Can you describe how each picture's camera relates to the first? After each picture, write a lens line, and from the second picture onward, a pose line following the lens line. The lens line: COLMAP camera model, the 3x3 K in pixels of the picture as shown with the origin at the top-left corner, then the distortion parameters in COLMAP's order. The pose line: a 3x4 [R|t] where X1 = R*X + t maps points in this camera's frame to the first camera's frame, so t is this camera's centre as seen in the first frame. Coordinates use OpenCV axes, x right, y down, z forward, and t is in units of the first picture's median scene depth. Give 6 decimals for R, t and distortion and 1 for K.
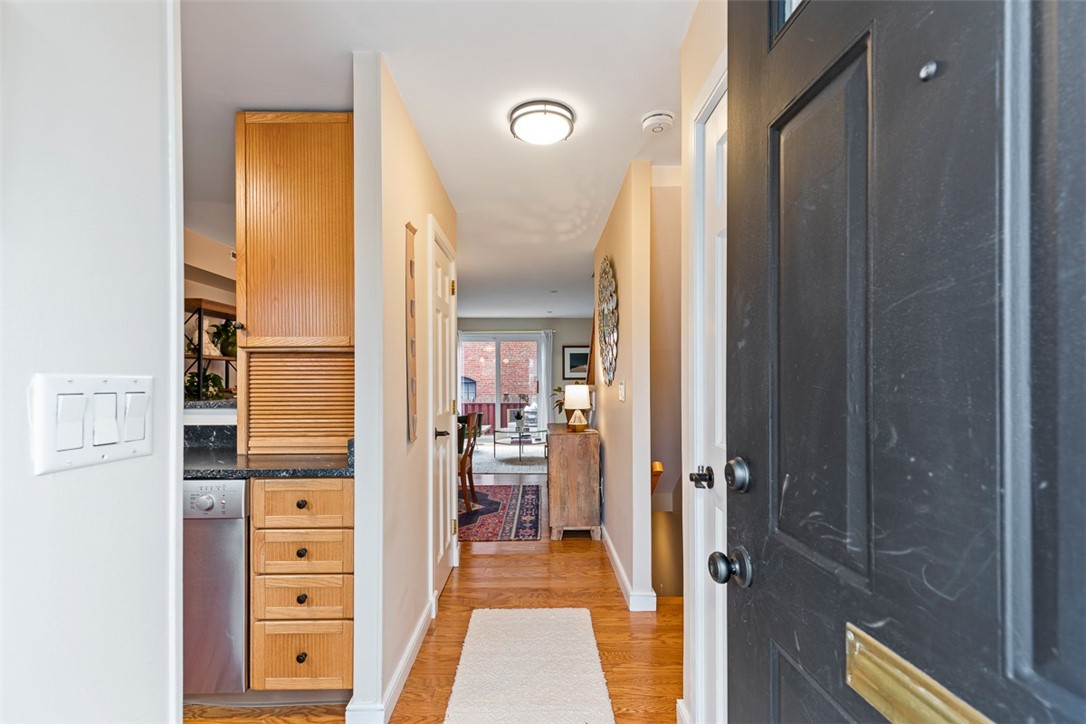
lens RADIAL K [[495.9, 0, 511.6], [0, 495.9, 379.8], [0, 0, 1]] dist [0.008767, -0.001965]
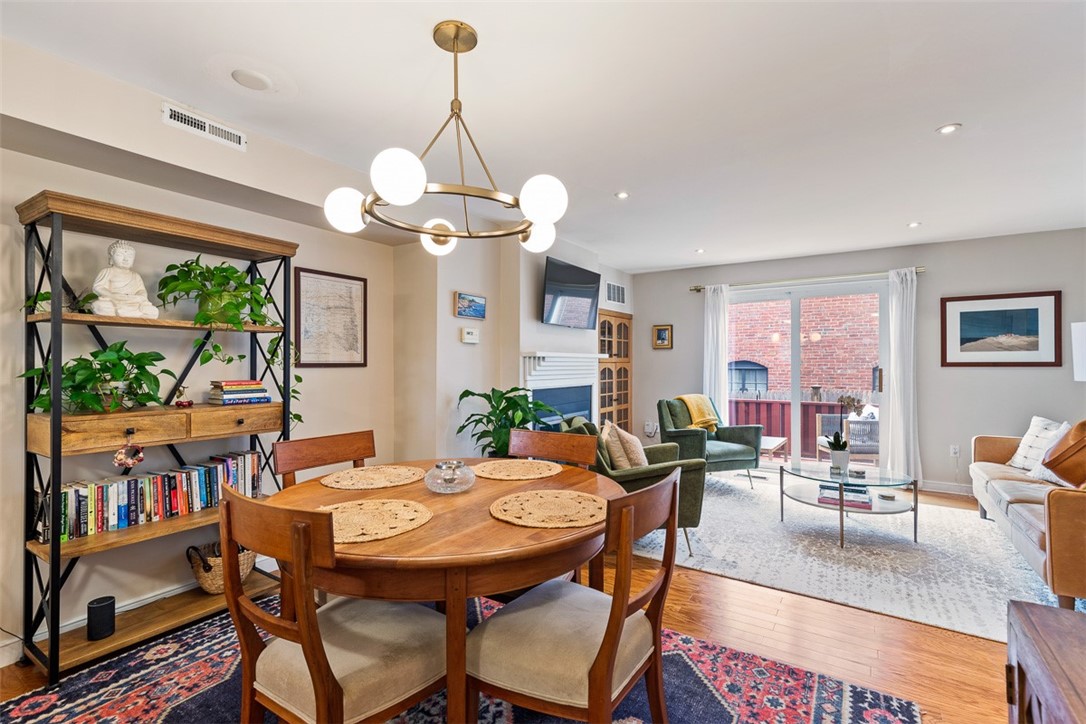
lens RADIAL K [[495.9, 0, 544.4], [0, 495.9, 365.2], [0, 0, 1]] dist [0.008767, -0.001965]
pose [[0.867675, 0.004456, -0.497111, 0.013418], [-0.004084, 0.999990, 0.001835, -0.002954], [0.497114, 0.000438, 0.867685, 0.915682]]
